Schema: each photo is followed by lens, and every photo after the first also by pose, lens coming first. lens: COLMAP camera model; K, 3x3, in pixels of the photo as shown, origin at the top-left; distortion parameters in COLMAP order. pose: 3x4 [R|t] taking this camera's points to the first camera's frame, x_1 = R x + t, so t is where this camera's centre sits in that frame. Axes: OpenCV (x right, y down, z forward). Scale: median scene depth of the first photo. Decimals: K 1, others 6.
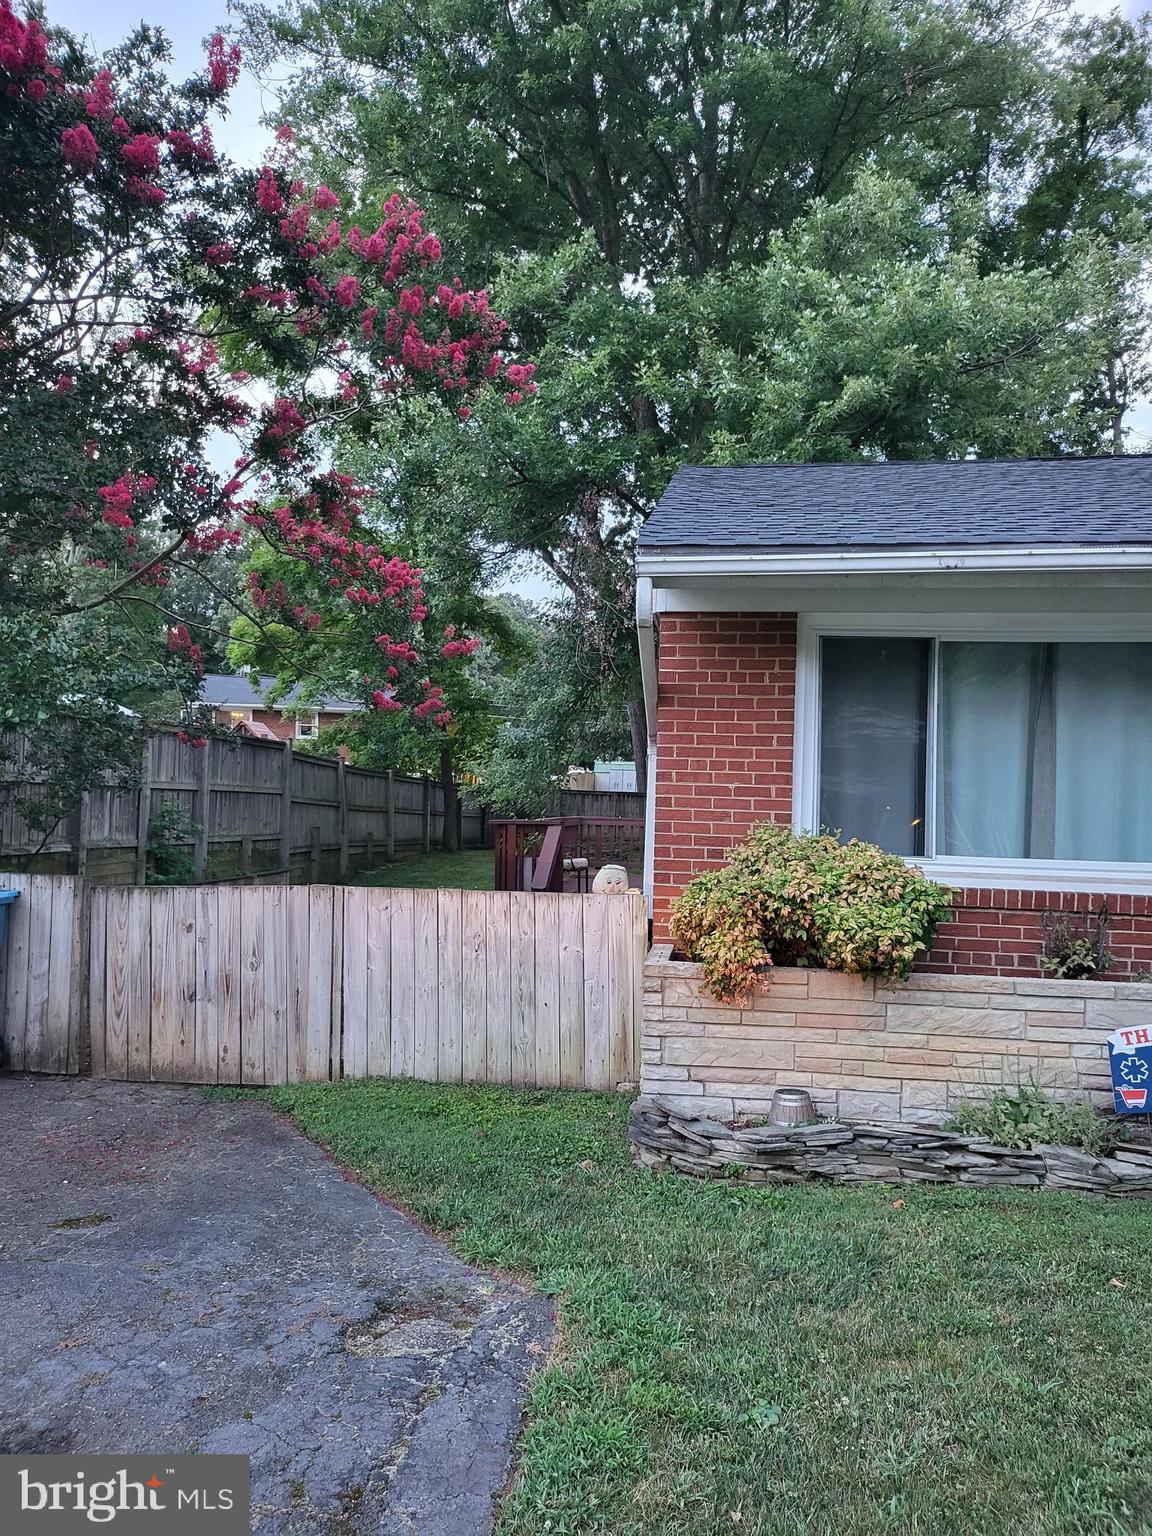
lens RADIAL K [[1087.5, 0, 572.1], [0, 1087.5, 772.0], [0, 0, 1]] dist [0.063658, -0.056980]
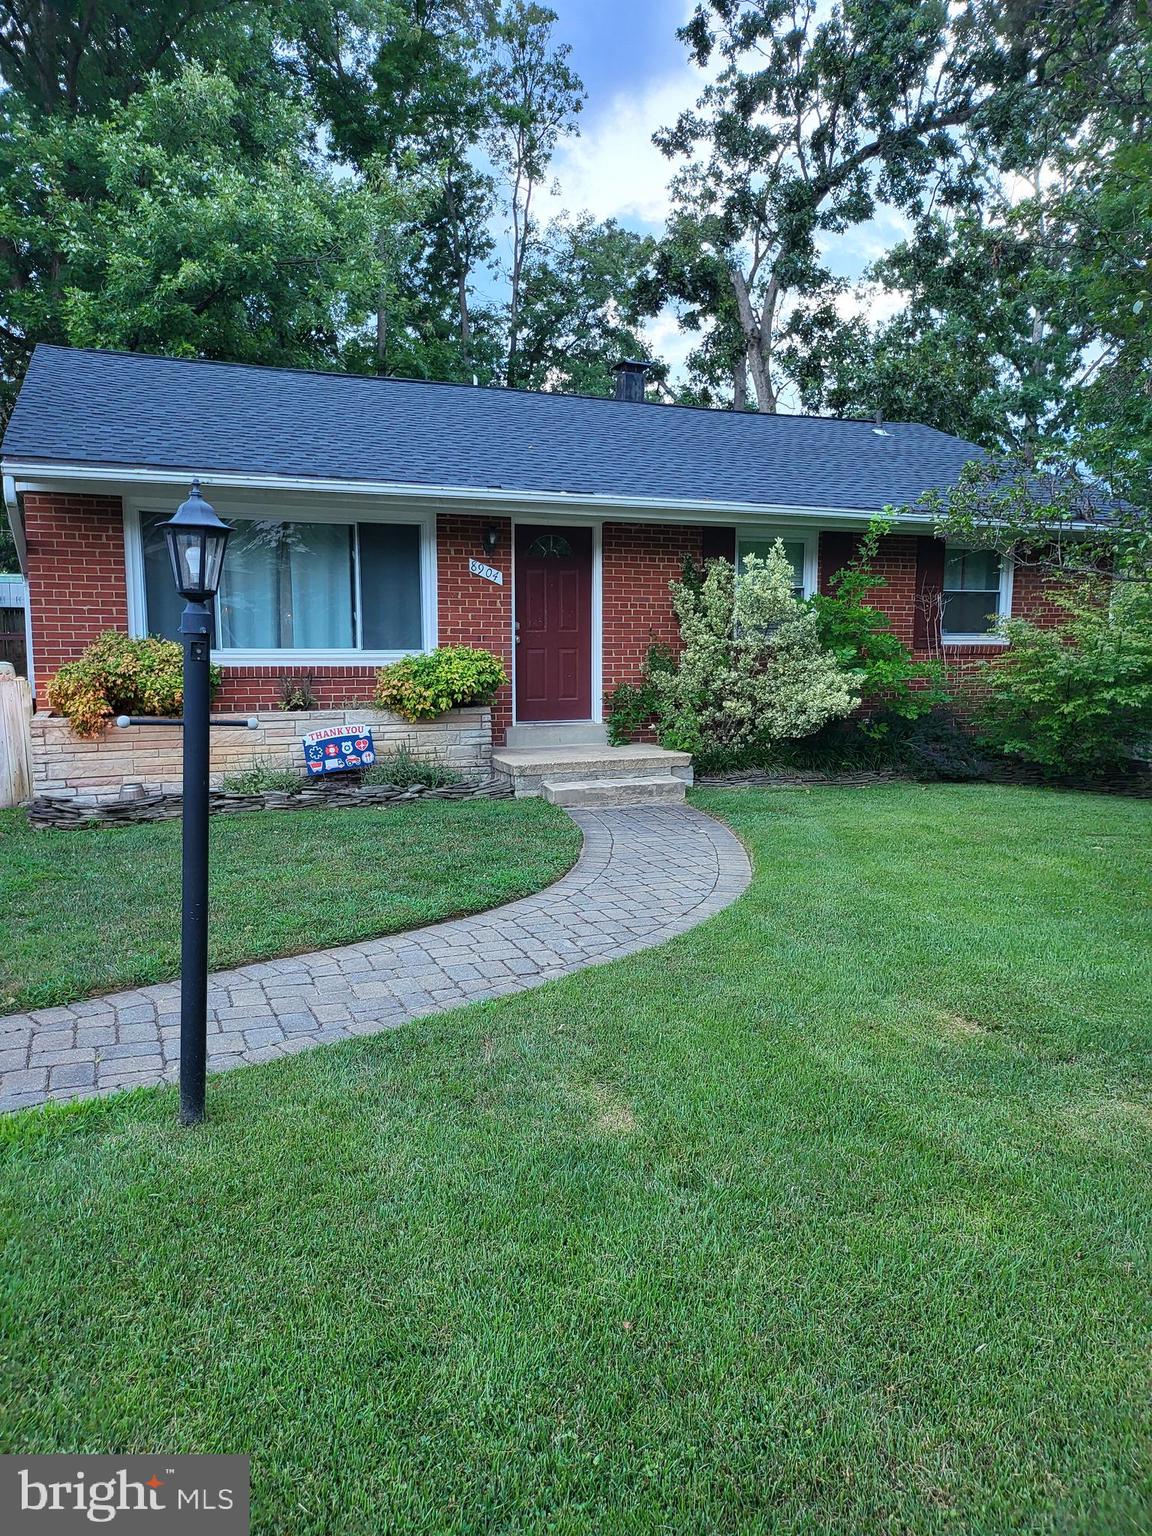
lens RADIAL K [[1087.5, 0, 589.3], [0, 1087.5, 760.0], [0, 0, 1]] dist [0.063658, -0.056980]
pose [[0.864111, -0.082472, 0.496499, -0.032995], [0.003224, 0.987370, 0.158400, -0.021715], [-0.503292, -0.135274, 0.853463, -0.823287]]
